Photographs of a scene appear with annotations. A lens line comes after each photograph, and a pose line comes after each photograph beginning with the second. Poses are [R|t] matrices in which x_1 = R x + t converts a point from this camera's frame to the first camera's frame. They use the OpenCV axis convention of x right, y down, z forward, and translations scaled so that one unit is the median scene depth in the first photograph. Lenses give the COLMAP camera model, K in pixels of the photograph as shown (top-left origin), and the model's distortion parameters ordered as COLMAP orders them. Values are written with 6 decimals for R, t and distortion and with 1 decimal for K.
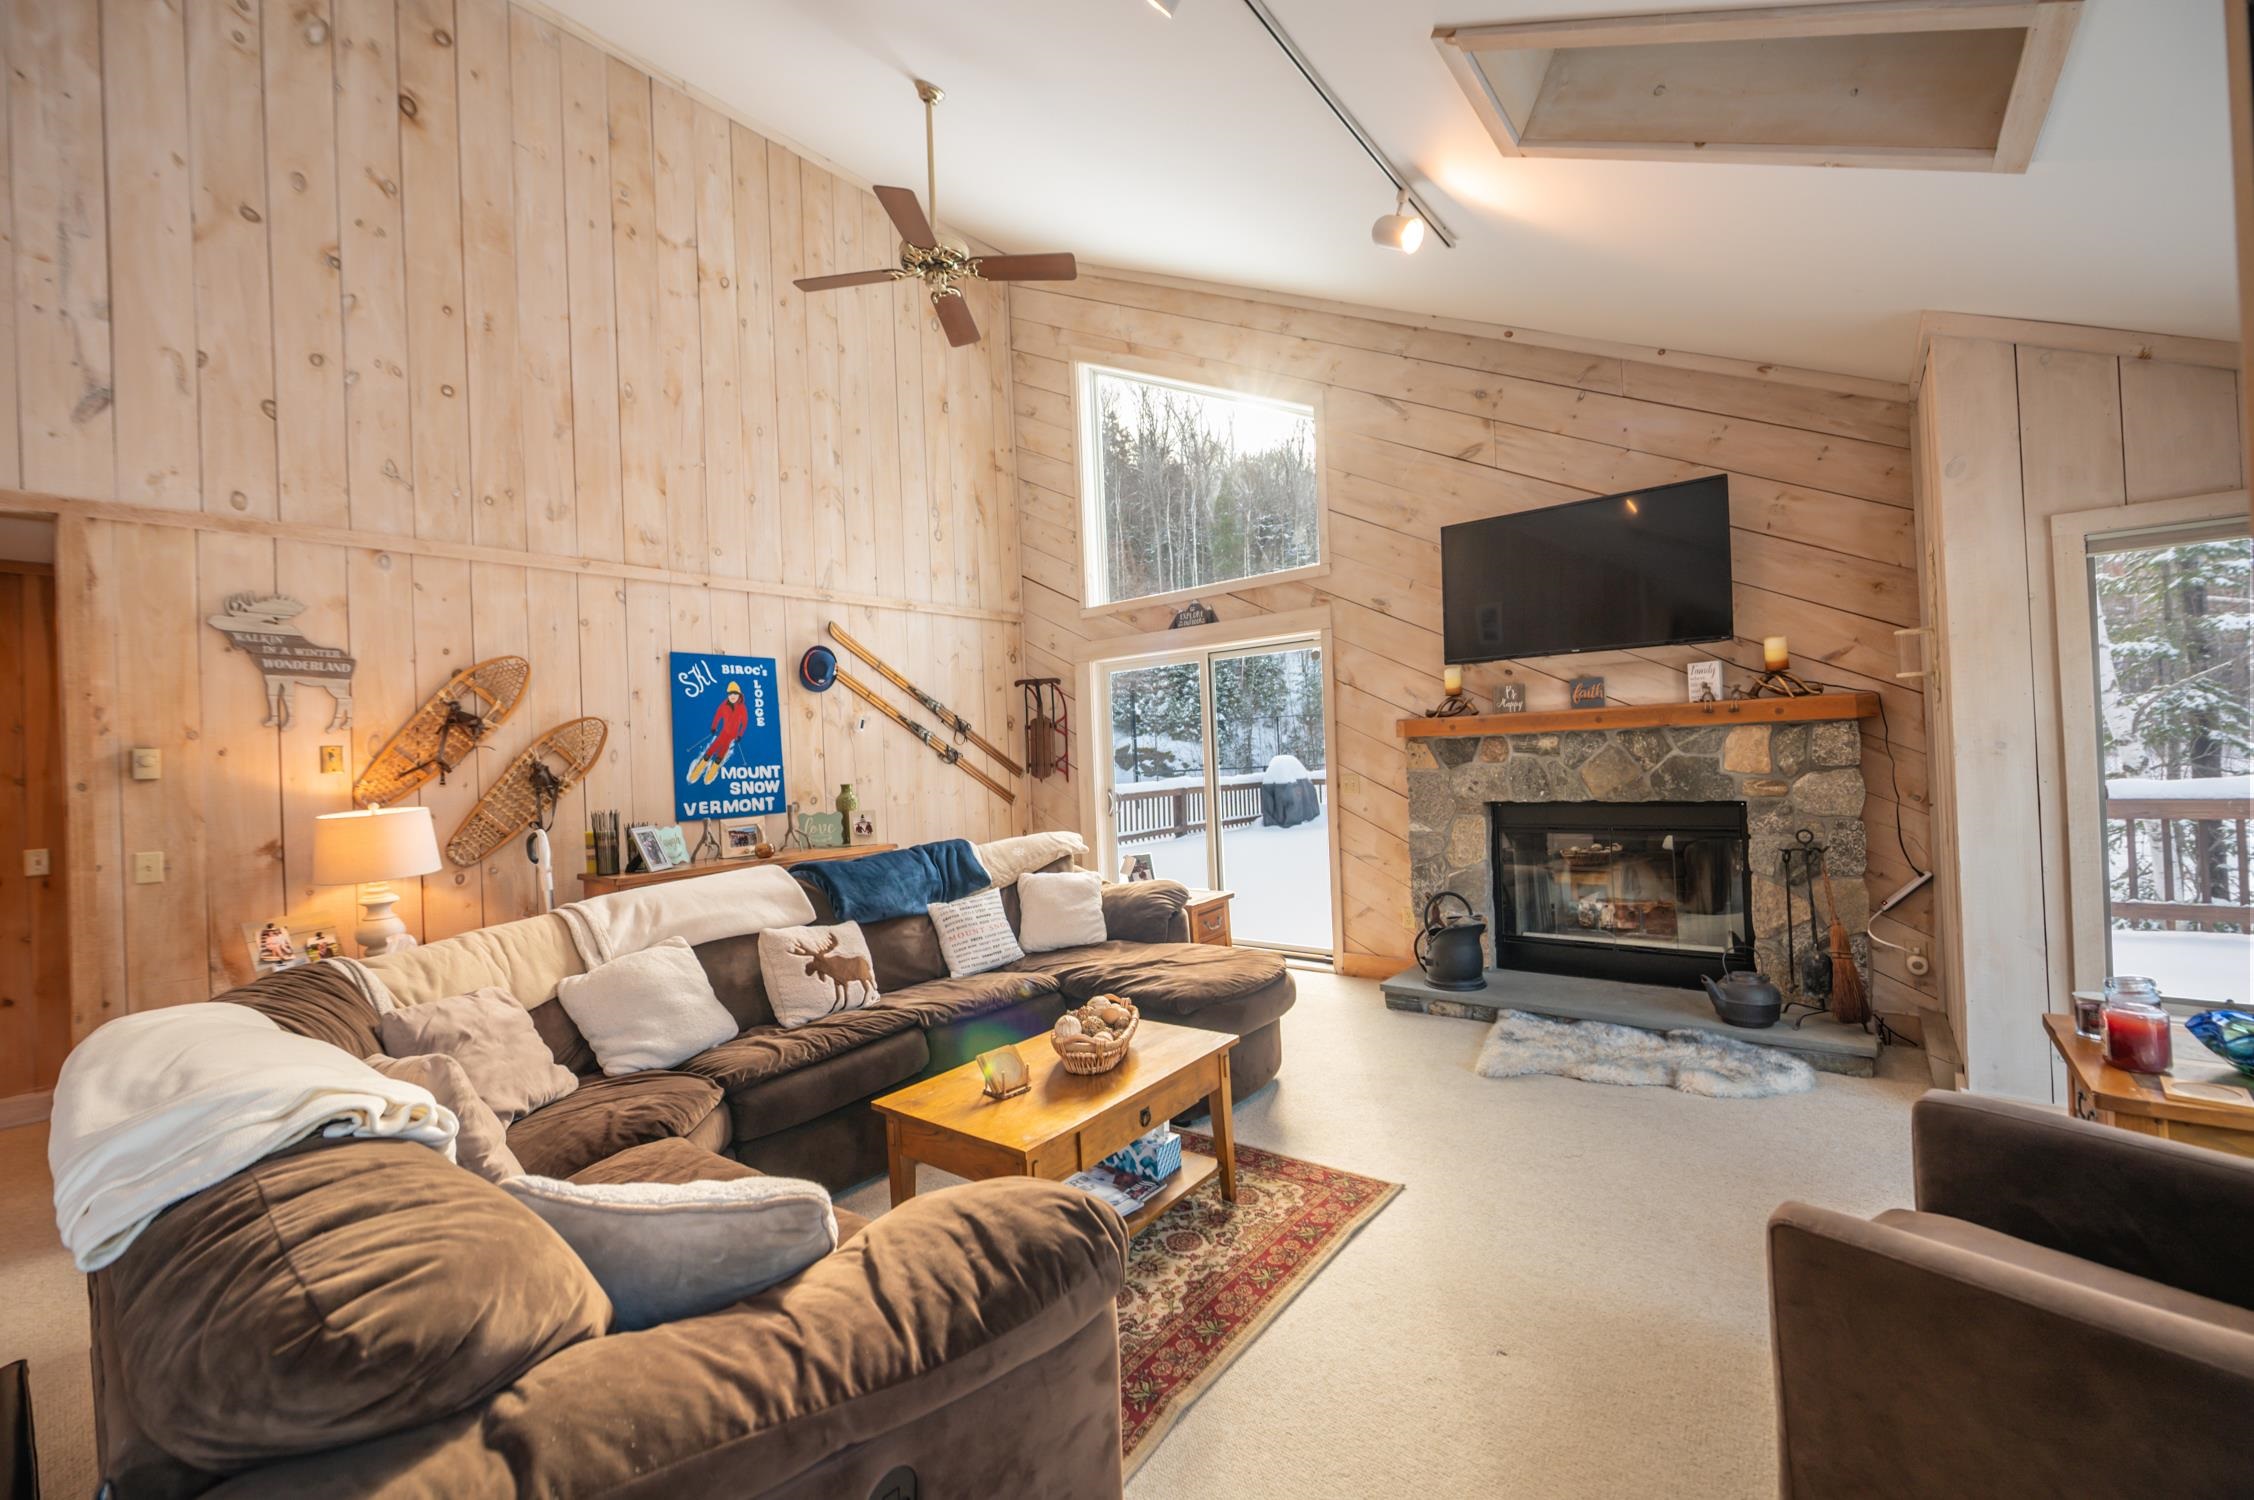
lens RADIAL K [[905.7, 0, 1126.3], [0, 905.7, 757.9], [0, 0, 1]] dist [-0.008277, -0.000212]
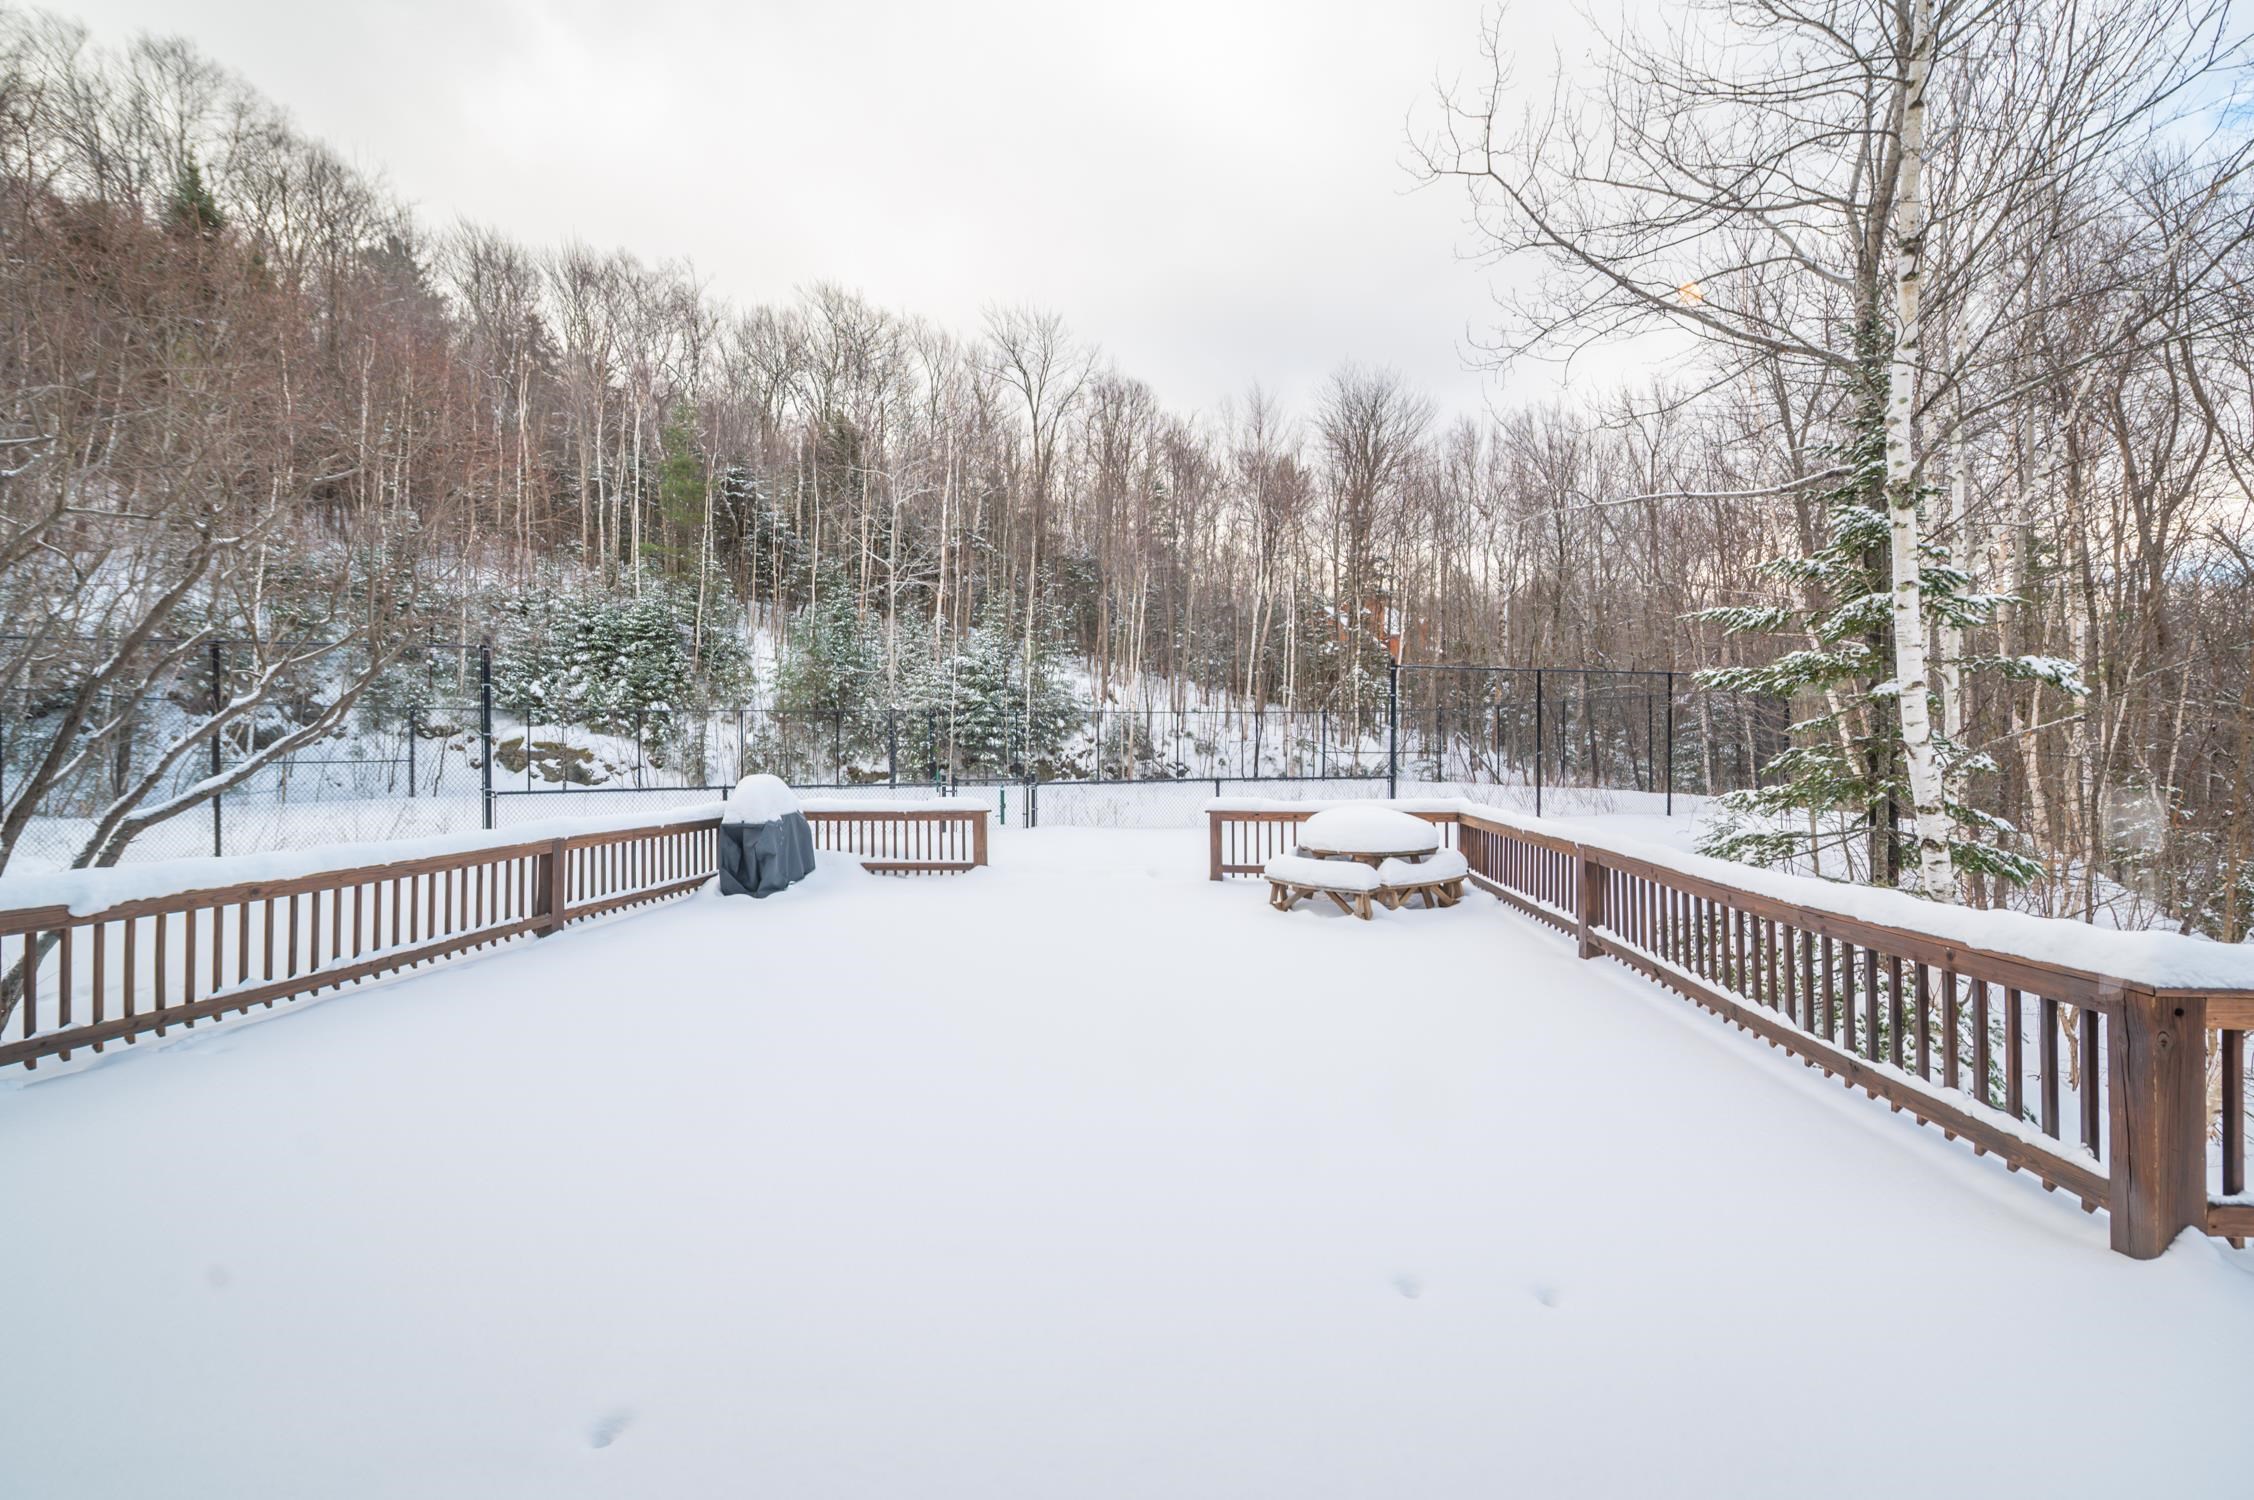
lens RADIAL K [[905.7, 0, 1123.1], [0, 905.7, 746.3], [0, 0, 1]] dist [-0.008277, -0.000212]
pose [[0.840953, 0.037258, 0.539823, 0.019064], [-0.030560, 0.999305, -0.021363, -0.006791], [-0.540244, 0.001469, 0.841507, 0.136806]]
